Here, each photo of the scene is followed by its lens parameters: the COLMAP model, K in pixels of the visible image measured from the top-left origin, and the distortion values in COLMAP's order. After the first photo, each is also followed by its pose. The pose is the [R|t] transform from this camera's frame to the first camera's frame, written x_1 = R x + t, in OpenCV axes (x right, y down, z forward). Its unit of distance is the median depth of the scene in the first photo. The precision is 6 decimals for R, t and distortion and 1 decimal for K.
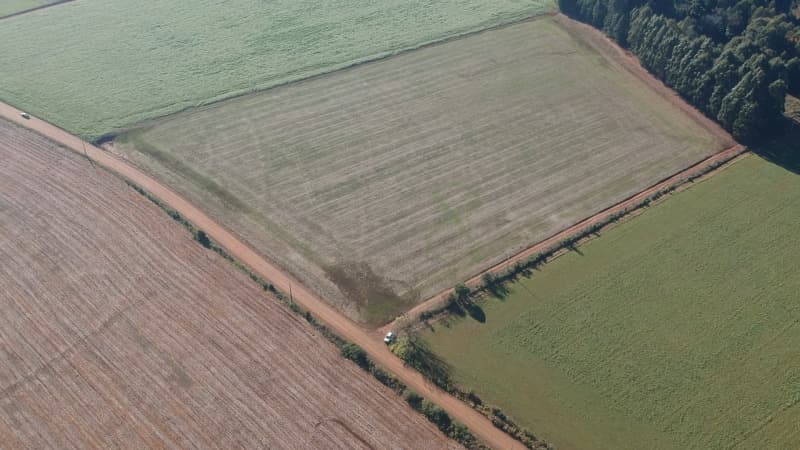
lens RADIAL K [[772.6, 0, 410.2], [0, 772.6, 226.9], [0, 0, 1]] dist [0.062626, -0.171436]
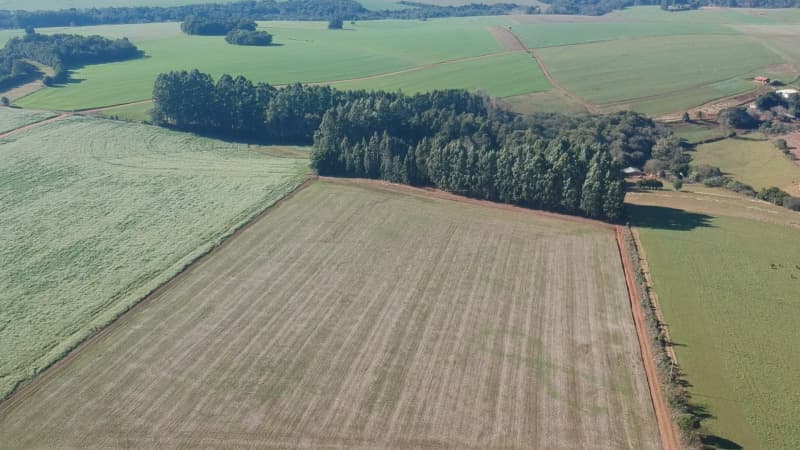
lens RADIAL K [[772.6, 0, 410.2], [0, 772.6, 226.9], [0, 0, 1]] dist [0.062626, -0.171436]
pose [[0.758915, -0.229247, 0.609502, -0.390463], [0.402203, 0.901129, -0.161864, -0.051049], [-0.512133, 0.367984, 0.776084, 0.380572]]
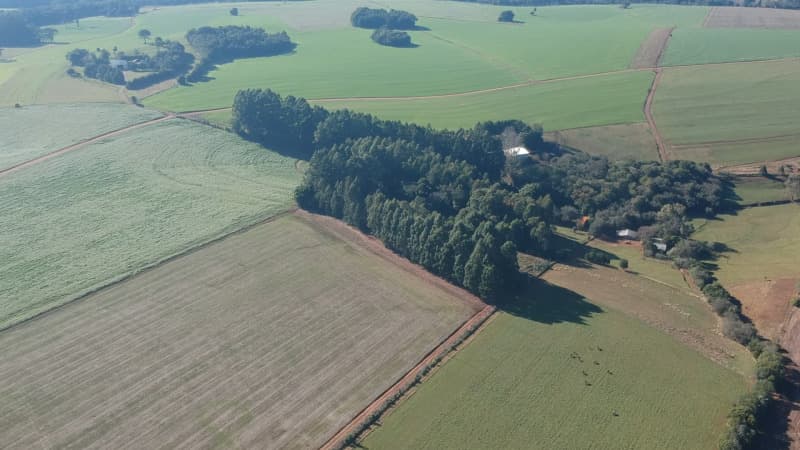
lens RADIAL K [[772.6, 0, 410.2], [0, 772.6, 226.9], [0, 0, 1]] dist [0.062626, -0.171436]
pose [[0.939651, -0.142285, 0.311143, 0.011885], [0.213274, 0.954702, -0.207506, -0.013233], [-0.267524, 0.261342, 0.927433, 0.025398]]
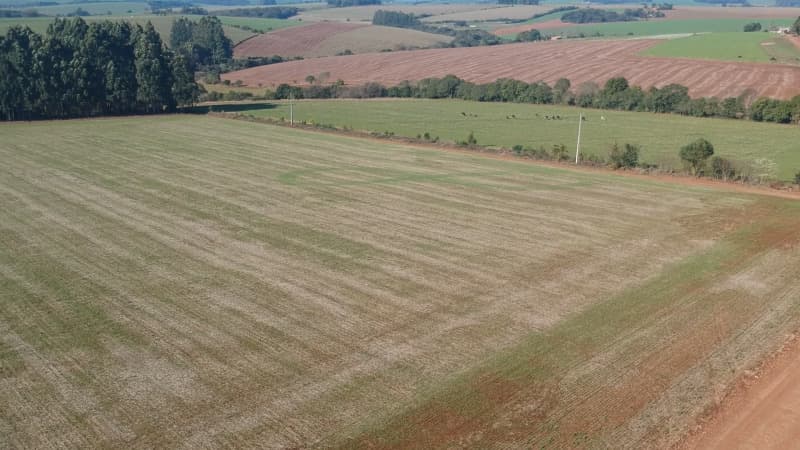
lens RADIAL K [[772.6, 0, 410.2], [0, 772.6, 226.9], [0, 0, 1]] dist [0.062626, -0.171436]
pose [[-0.033569, -0.294246, 0.955140, -0.309952], [0.613394, 0.748450, 0.252130, -0.089760], [-0.789063, 0.594341, 0.155365, 0.817959]]
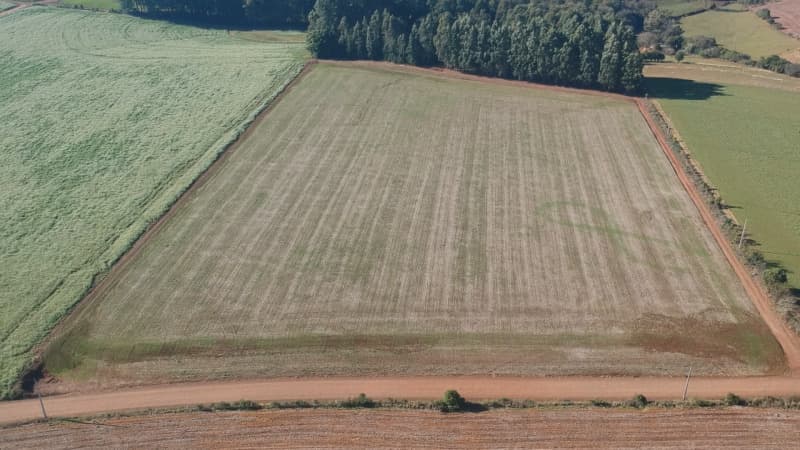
lens RADIAL K [[772.6, 0, 410.2], [0, 772.6, 226.9], [0, 0, 1]] dist [0.062626, -0.171436]
pose [[0.699123, -0.347592, 0.624826, -0.461071], [0.449663, 0.893177, -0.006255, -0.083300], [-0.555905, 0.285334, 0.780739, 0.451229]]
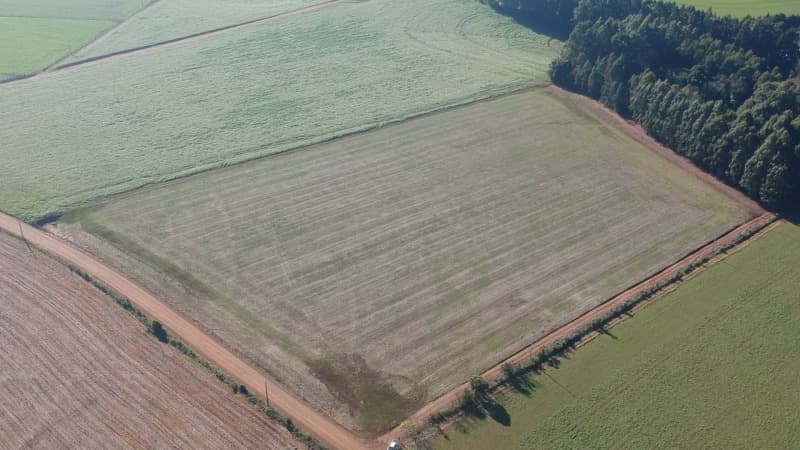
lens RADIAL K [[772.6, 0, 410.2], [0, 772.6, 226.9], [0, 0, 1]] dist [0.062626, -0.171436]
pose [[0.999107, -0.022667, 0.035651, -0.022526], [0.027027, 0.991532, -0.127018, 0.013846], [-0.032470, 0.127868, 0.991260, 0.130330]]
